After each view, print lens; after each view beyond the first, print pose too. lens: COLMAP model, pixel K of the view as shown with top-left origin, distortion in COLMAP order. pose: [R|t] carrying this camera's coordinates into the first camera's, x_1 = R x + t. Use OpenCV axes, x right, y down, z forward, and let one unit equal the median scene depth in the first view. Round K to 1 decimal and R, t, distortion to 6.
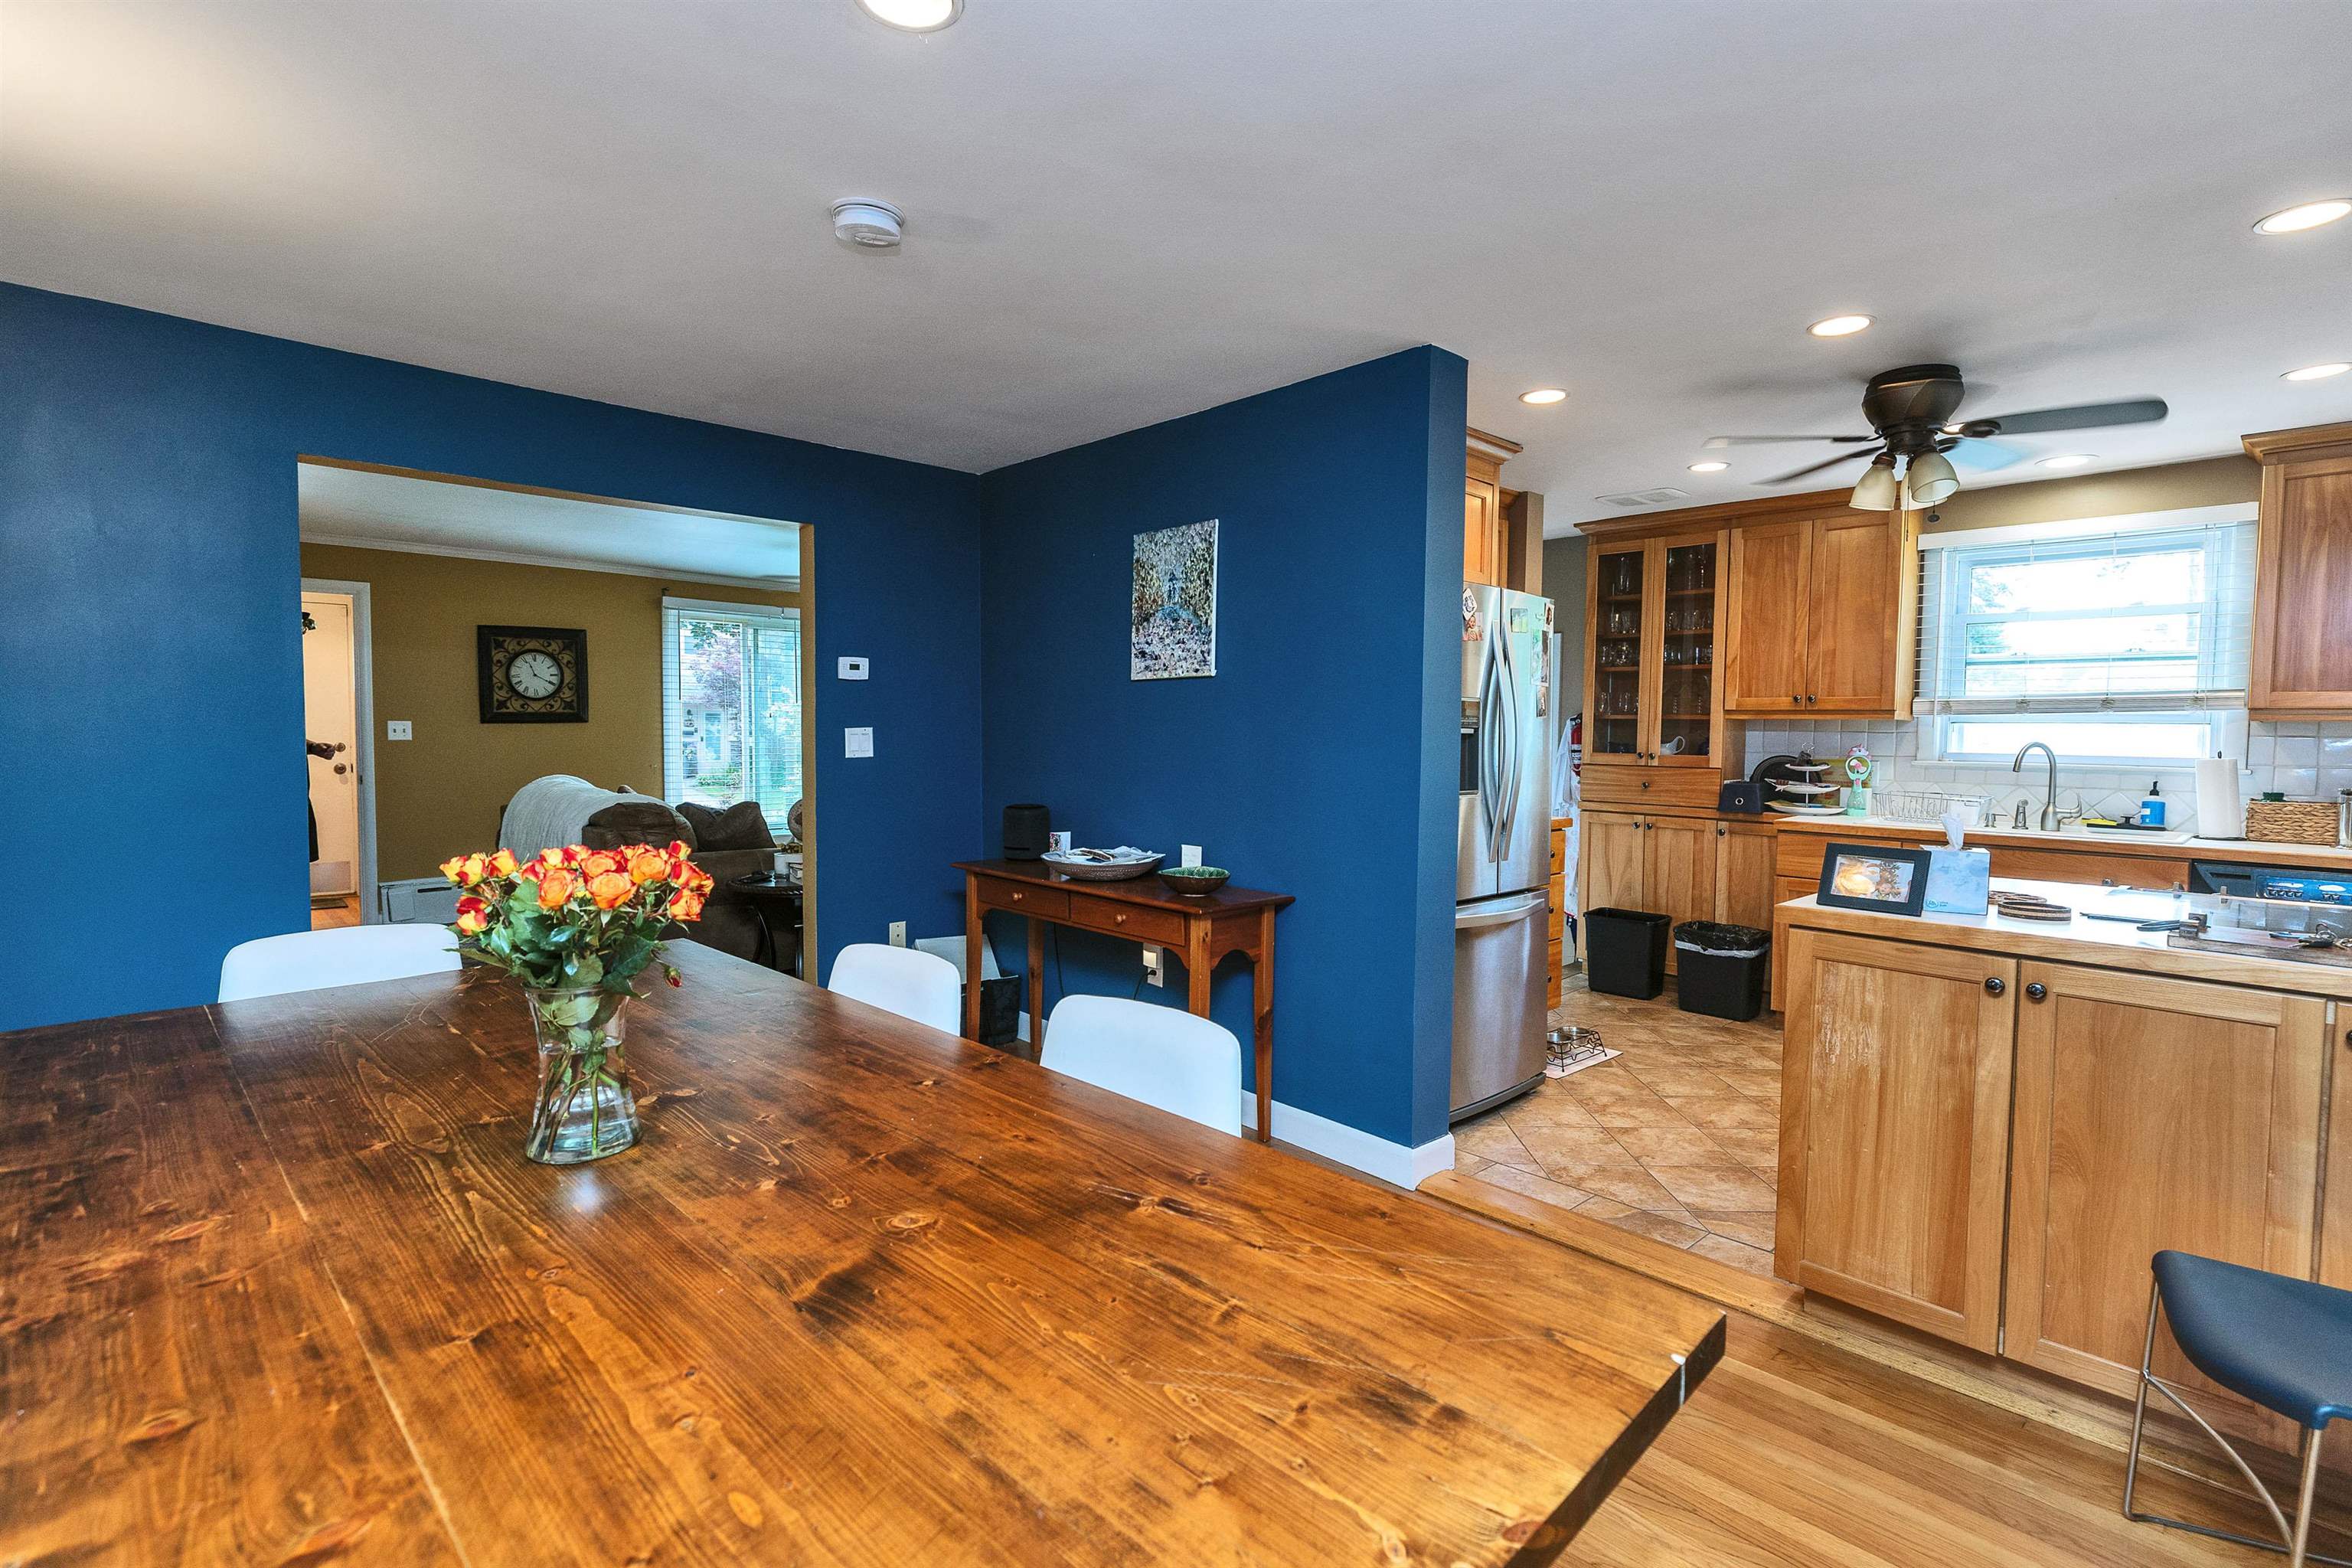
lens RADIAL K [[1051.5, 0, 1207.8], [0, 1051.5, 778.4], [0, 0, 1]] dist [-0.000728, 0.000203]
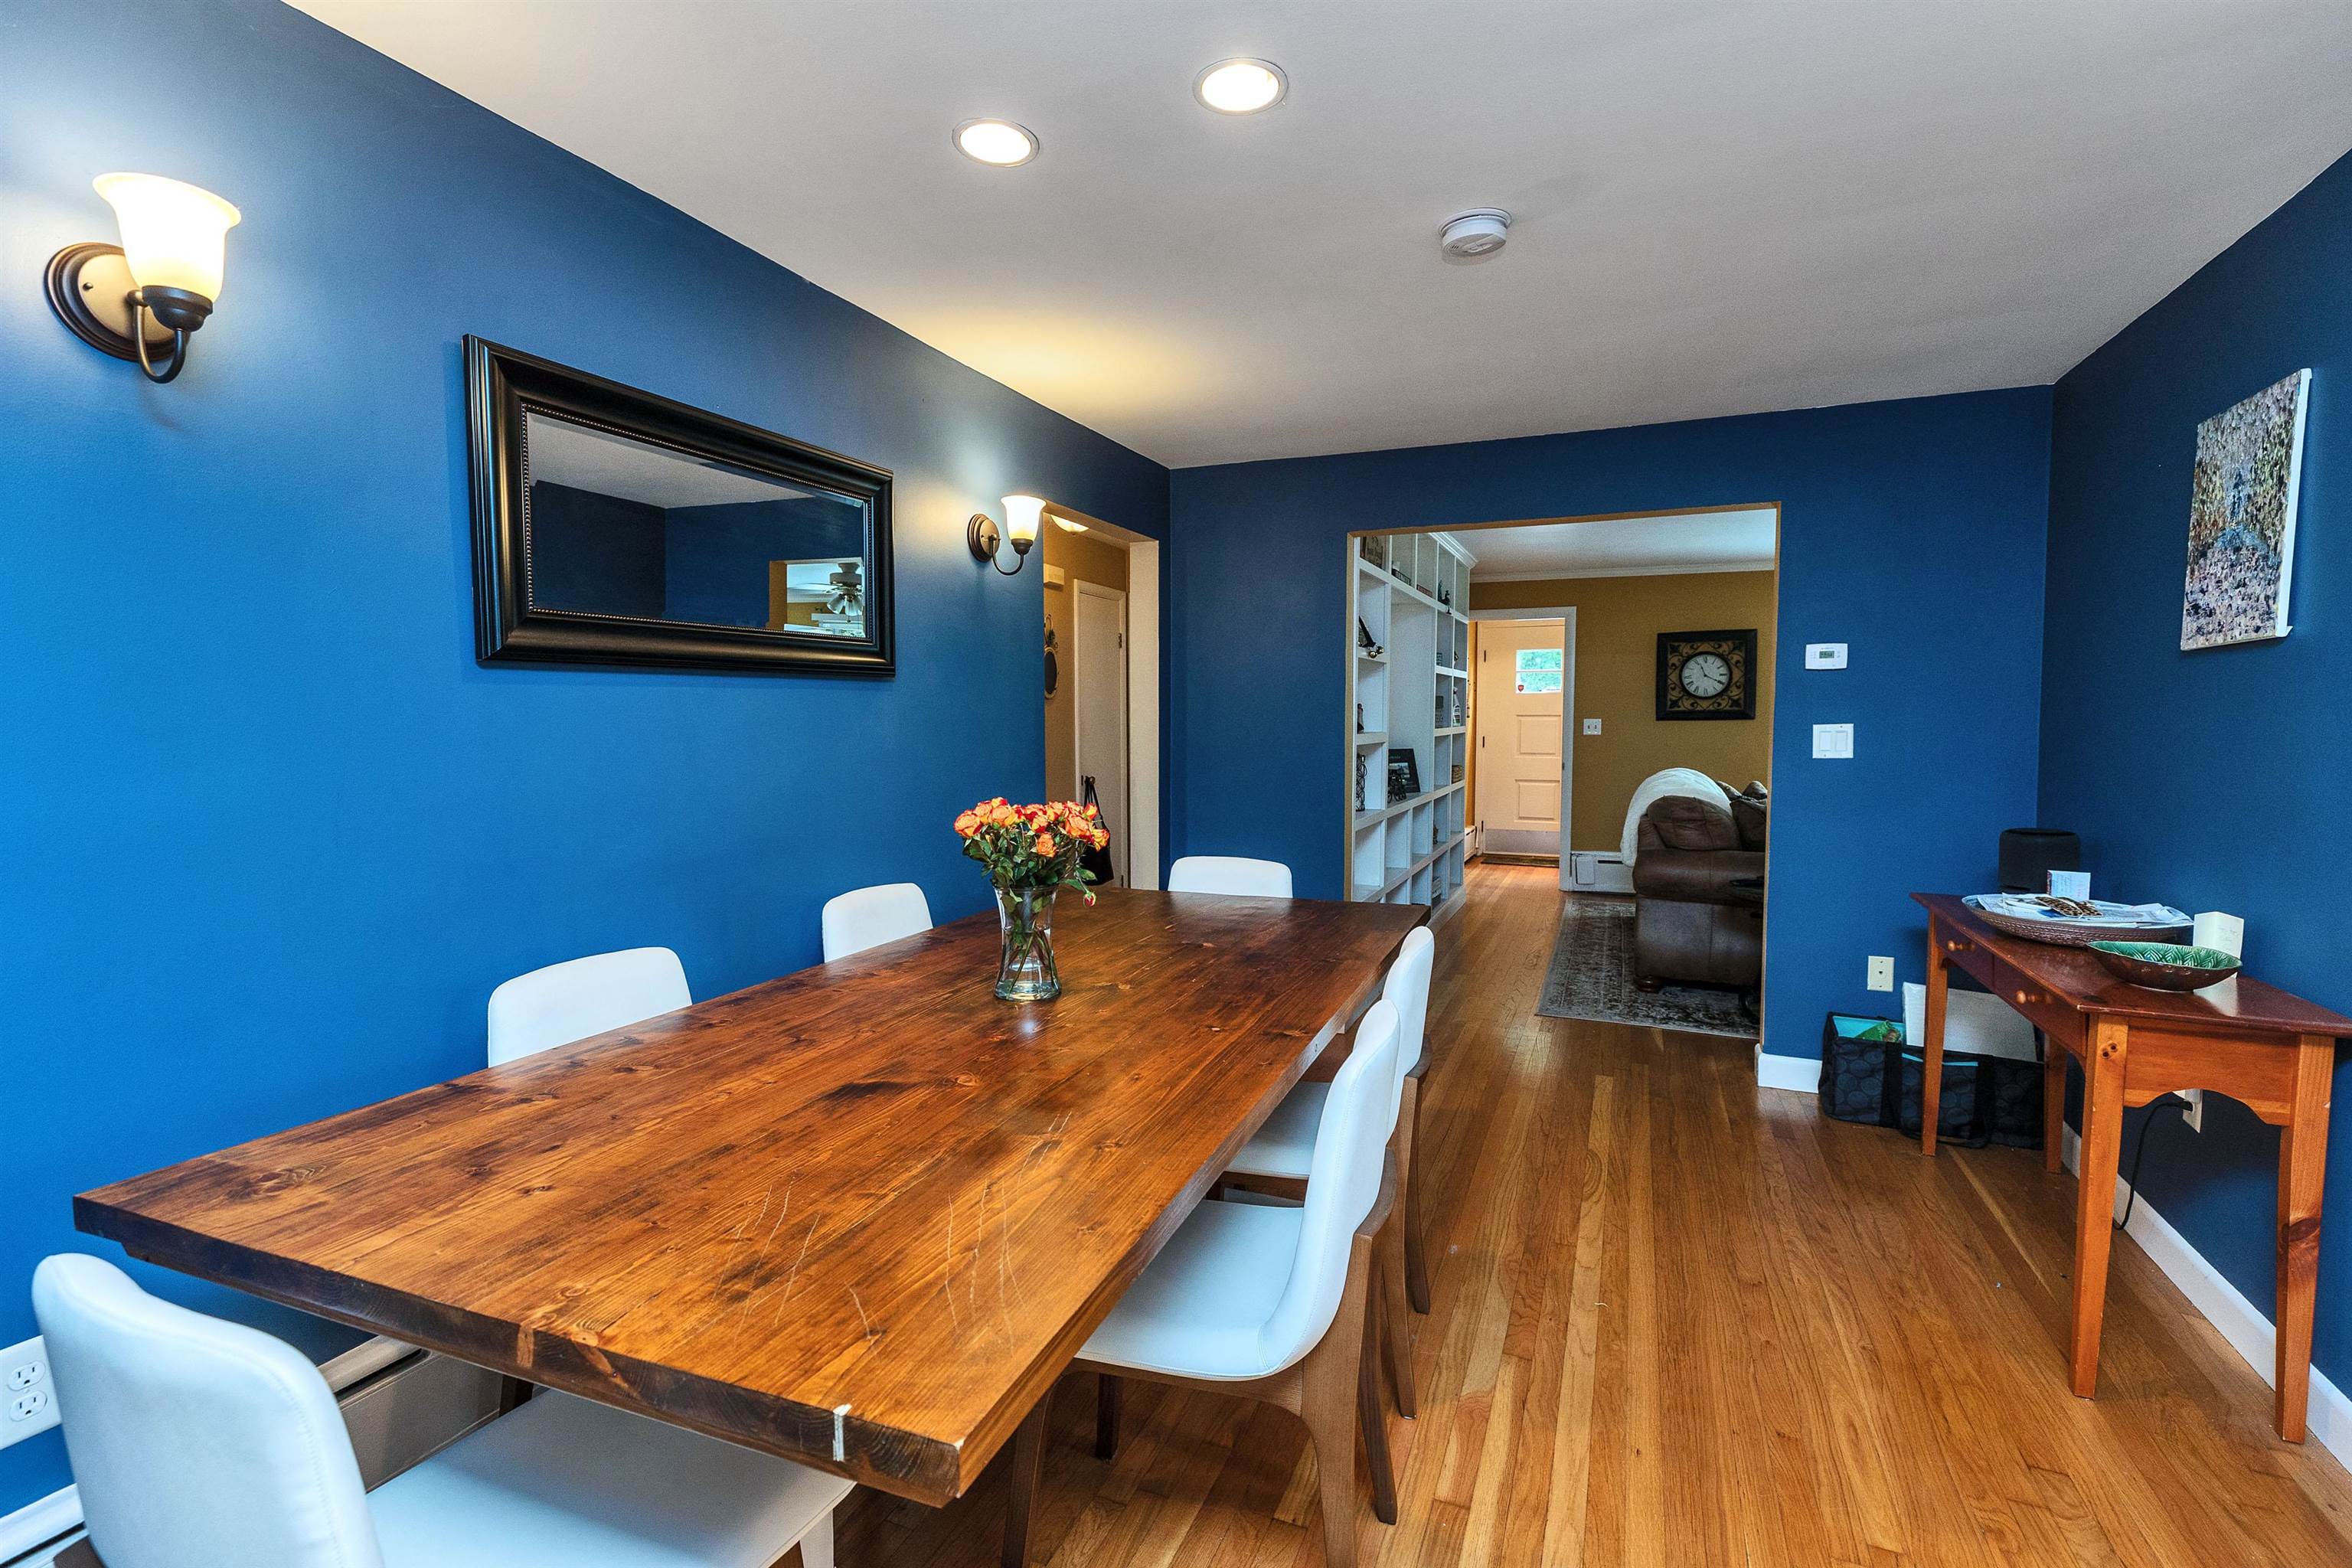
lens RADIAL K [[1051.5, 0, 1179.1], [0, 1051.5, 772.8], [0, 0, 1]] dist [-0.000728, 0.000203]
pose [[0.406325, 0.041596, -0.912781, 0.281620], [-0.044702, 0.998672, 0.025611, -0.007191], [0.912634, 0.030397, 0.407645, 0.179793]]
